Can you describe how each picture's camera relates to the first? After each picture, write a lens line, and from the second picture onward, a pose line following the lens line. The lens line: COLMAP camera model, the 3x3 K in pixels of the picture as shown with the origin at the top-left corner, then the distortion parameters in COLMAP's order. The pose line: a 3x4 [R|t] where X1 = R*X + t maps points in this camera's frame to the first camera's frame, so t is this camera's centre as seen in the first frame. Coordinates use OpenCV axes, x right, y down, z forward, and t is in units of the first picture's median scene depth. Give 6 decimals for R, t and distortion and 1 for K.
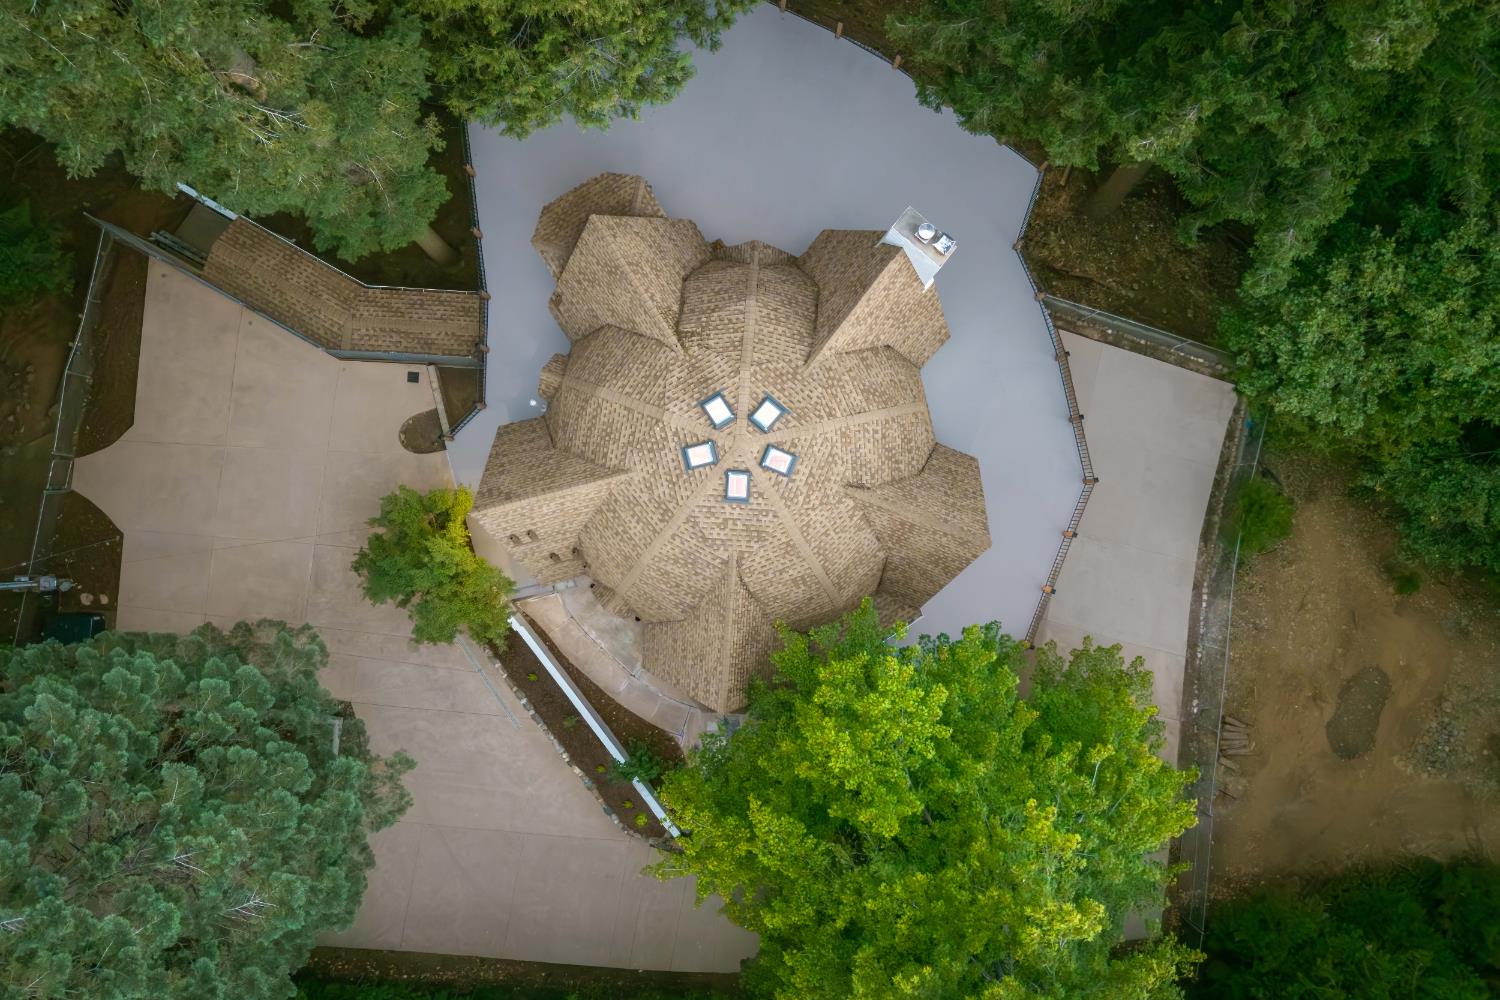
lens RADIAL K [[1038.5, 0, 749.2], [0, 1038.5, 500.5], [0, 0, 1]] dist [0.033808, 0.002371]
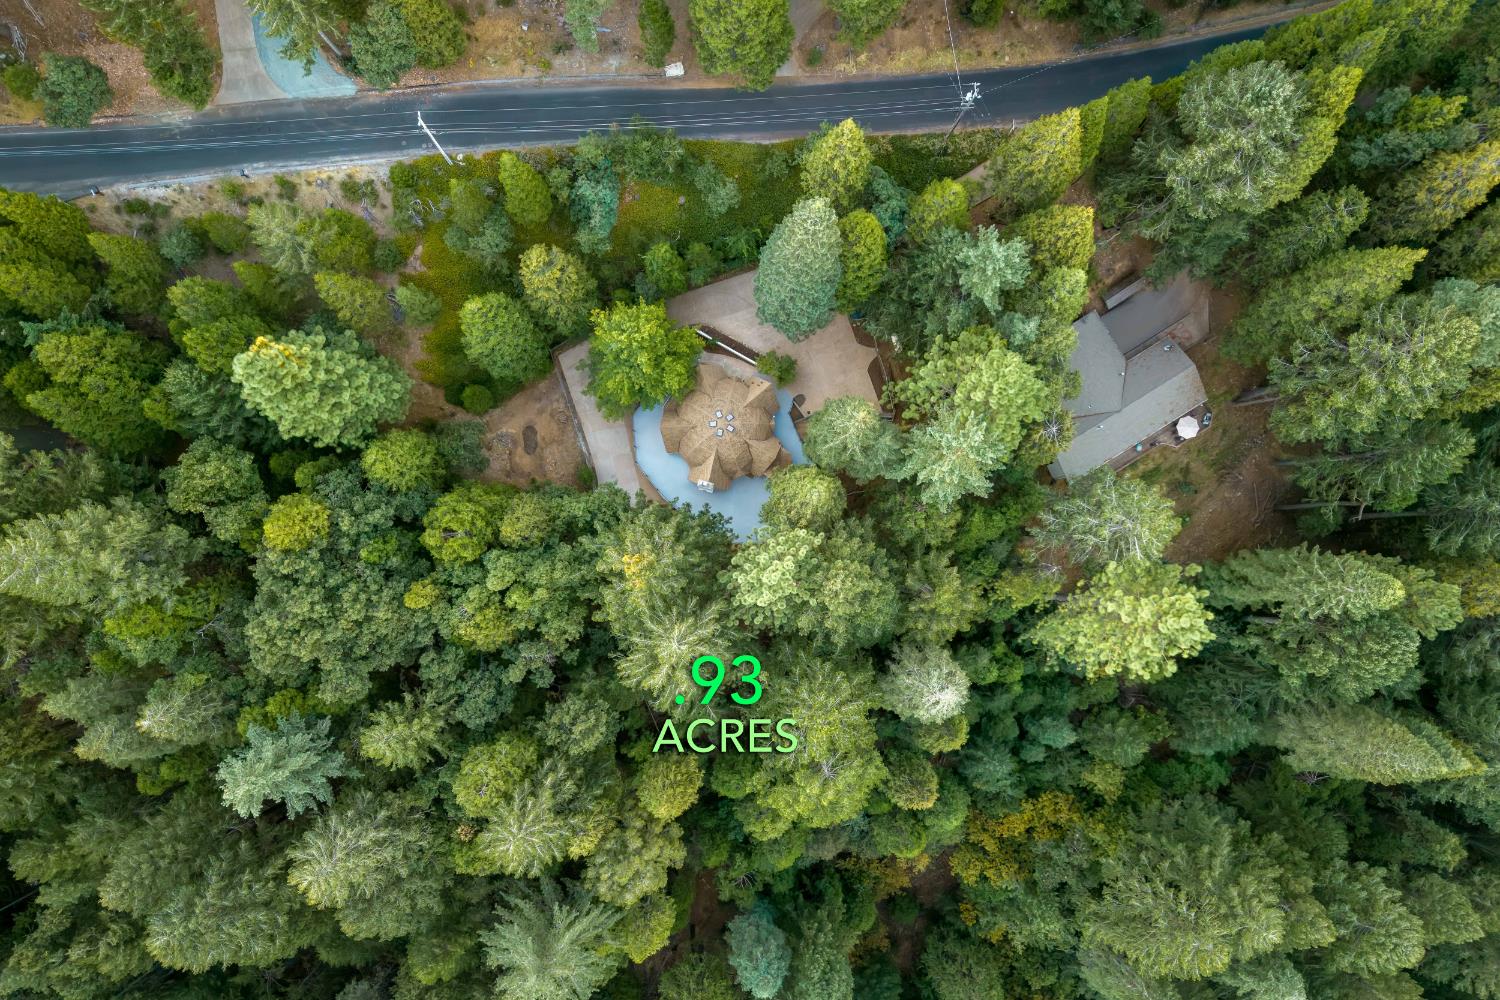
lens RADIAL K [[1038.5, 0, 749.7], [0, 1038.5, 500.3], [0, 0, 1]] dist [0.033808, 0.002371]
pose [[-0.901268, 0.378776, 0.210342, -0.803887], [-0.372568, -0.925362, 0.069989, -0.595787], [0.221153, -0.015288, 0.975119, -2.687867]]
